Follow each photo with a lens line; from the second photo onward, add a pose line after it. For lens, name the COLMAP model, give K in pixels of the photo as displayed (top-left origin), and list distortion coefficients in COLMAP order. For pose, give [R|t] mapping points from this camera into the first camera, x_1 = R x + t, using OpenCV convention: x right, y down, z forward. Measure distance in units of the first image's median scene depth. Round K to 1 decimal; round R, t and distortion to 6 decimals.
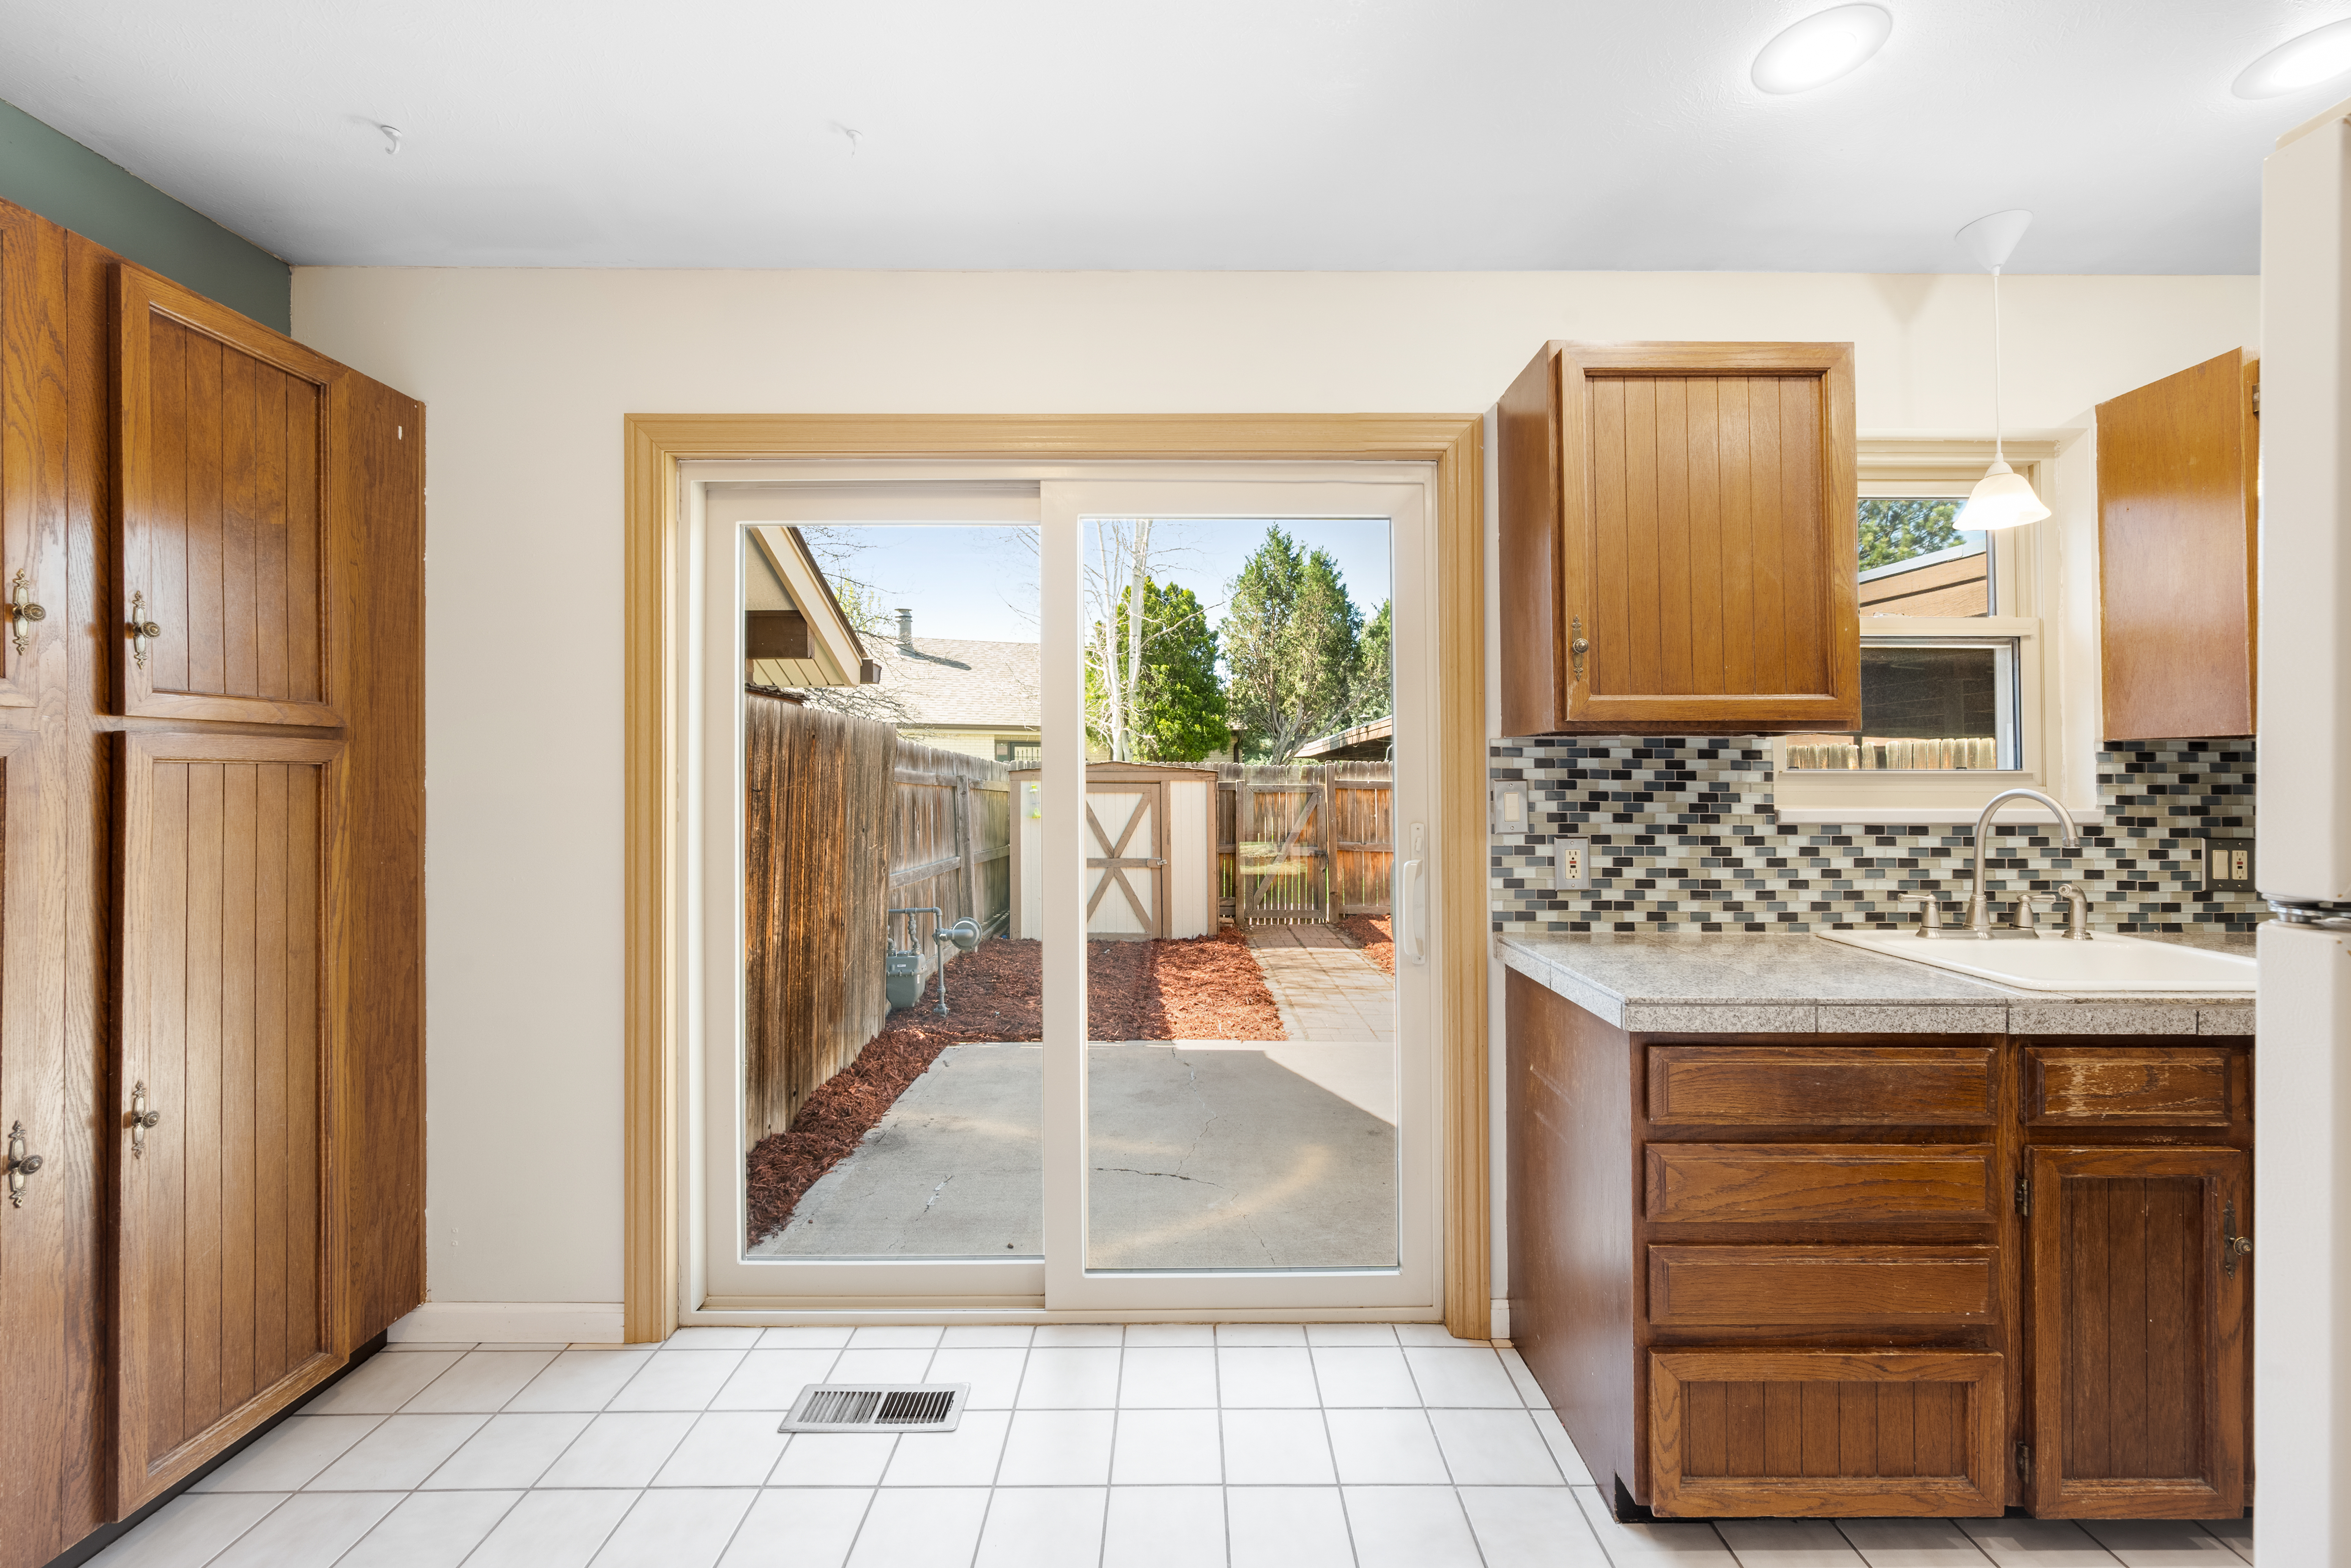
lens RADIAL K [[941.7, 0, 1182.8], [0, 941.7, 763.5], [0, 0, 1]] dist [-0.001376, -0.000171]
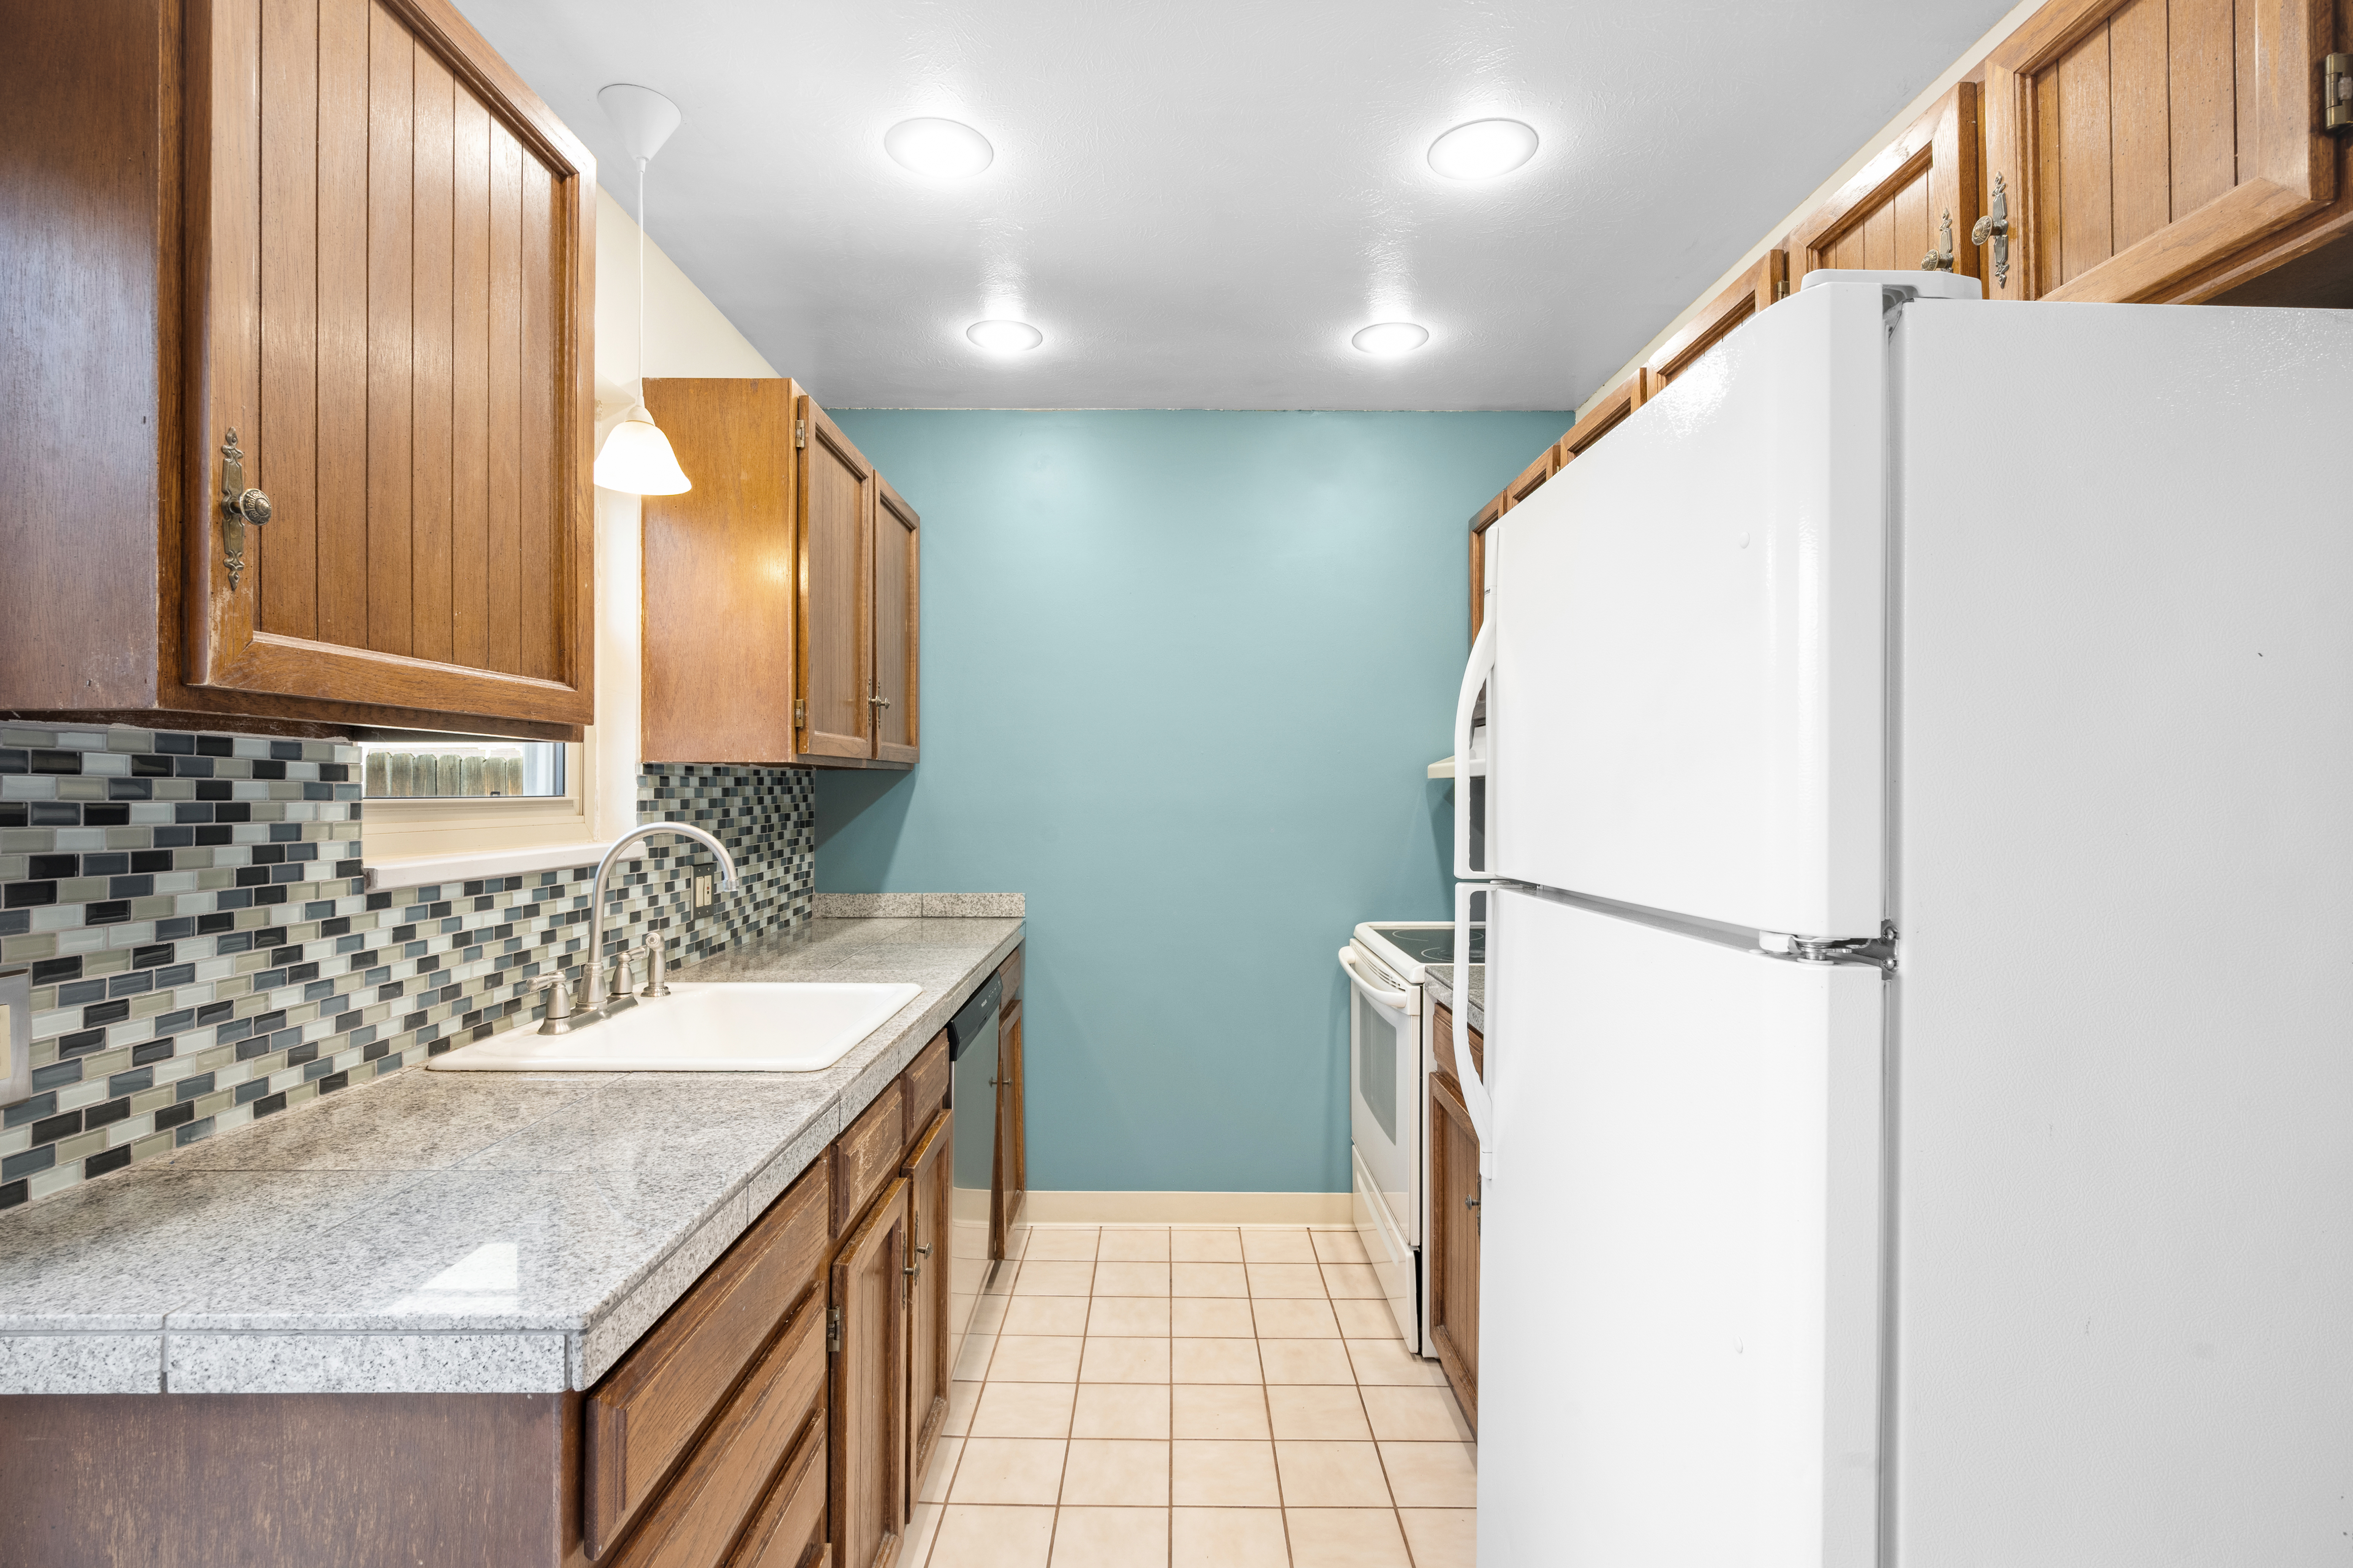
lens RADIAL K [[1103.4, 0, 1170.3], [0, 1103.4, 773.2], [0, 0, 1]] dist [0.001193, -0.000272]
pose [[0.003919, 0.014031, 0.999894, -0.045328], [-0.015835, 0.999777, -0.013967, -0.007684], [-0.999867, -0.015778, 0.004140, 0.505331]]
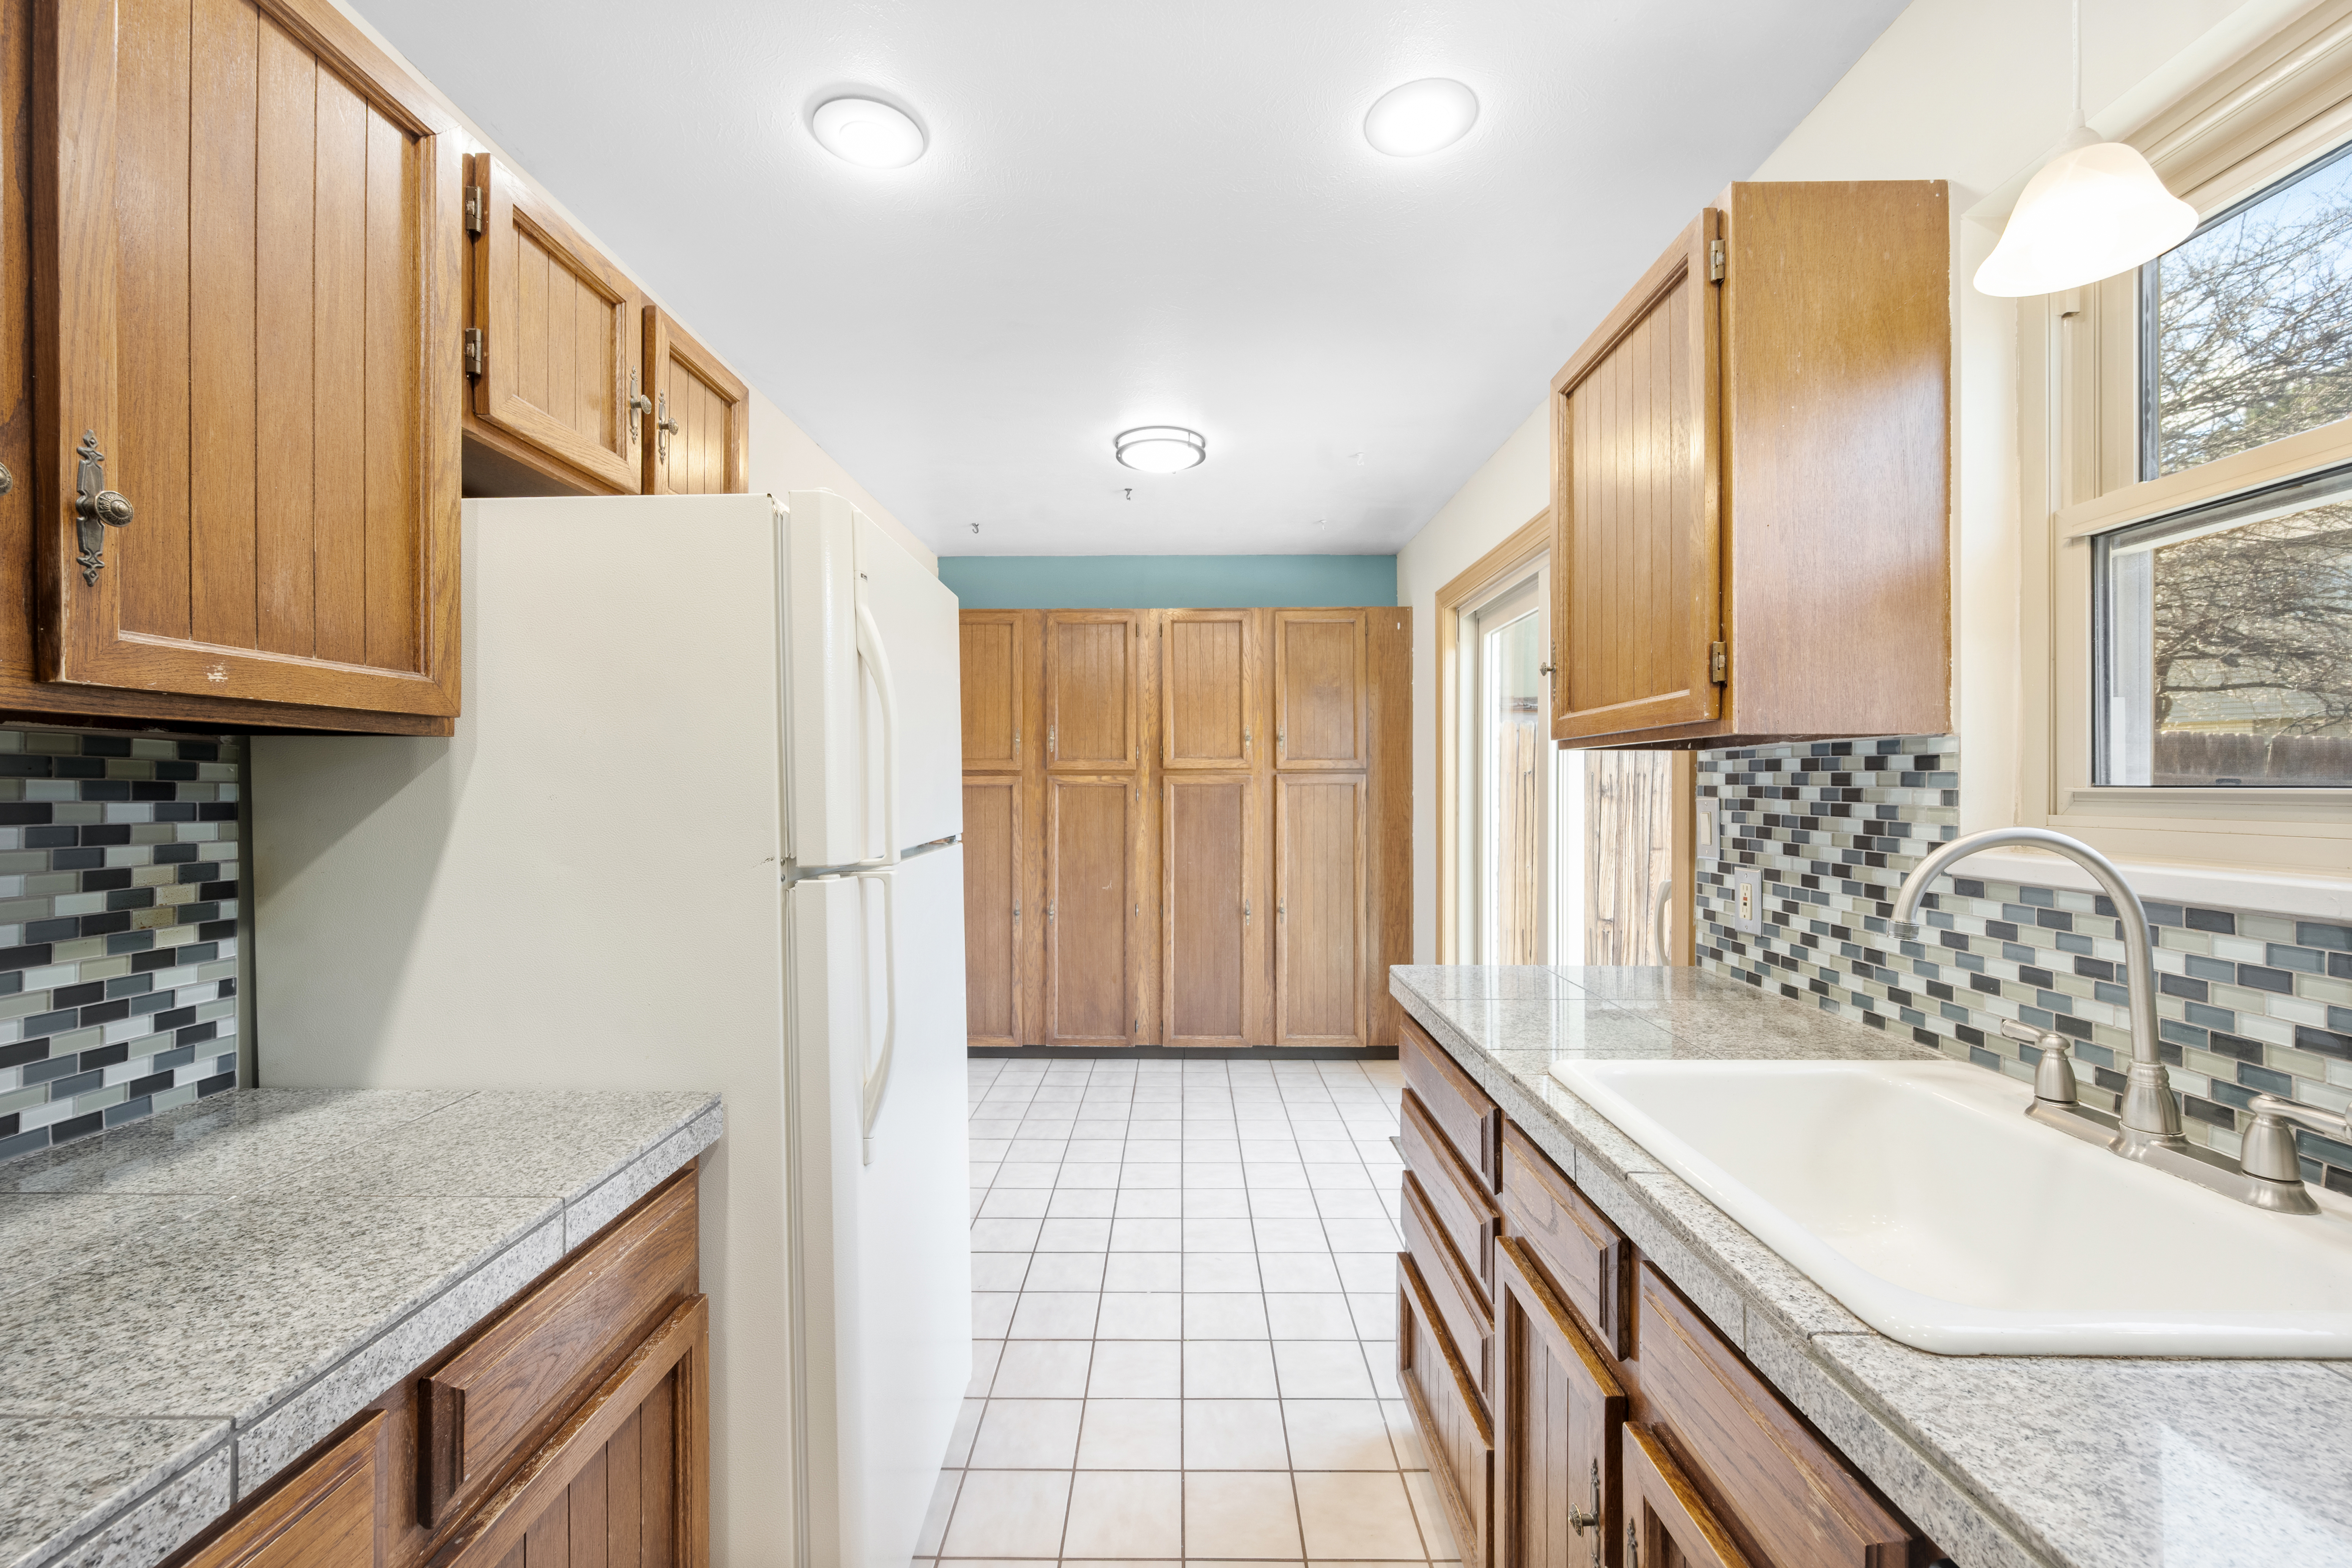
lens RADIAL K [[942.3, 0, 1177.0], [0, 942.3, 793.7], [0, 0, 1]] dist [0.000138, 0.000142]
pose [[-0.011940, 0.006636, -0.999907, 1.240098], [0.015348, 0.999861, 0.006453, -0.000437], [0.999811, -0.015270, -0.012040, 0.511427]]
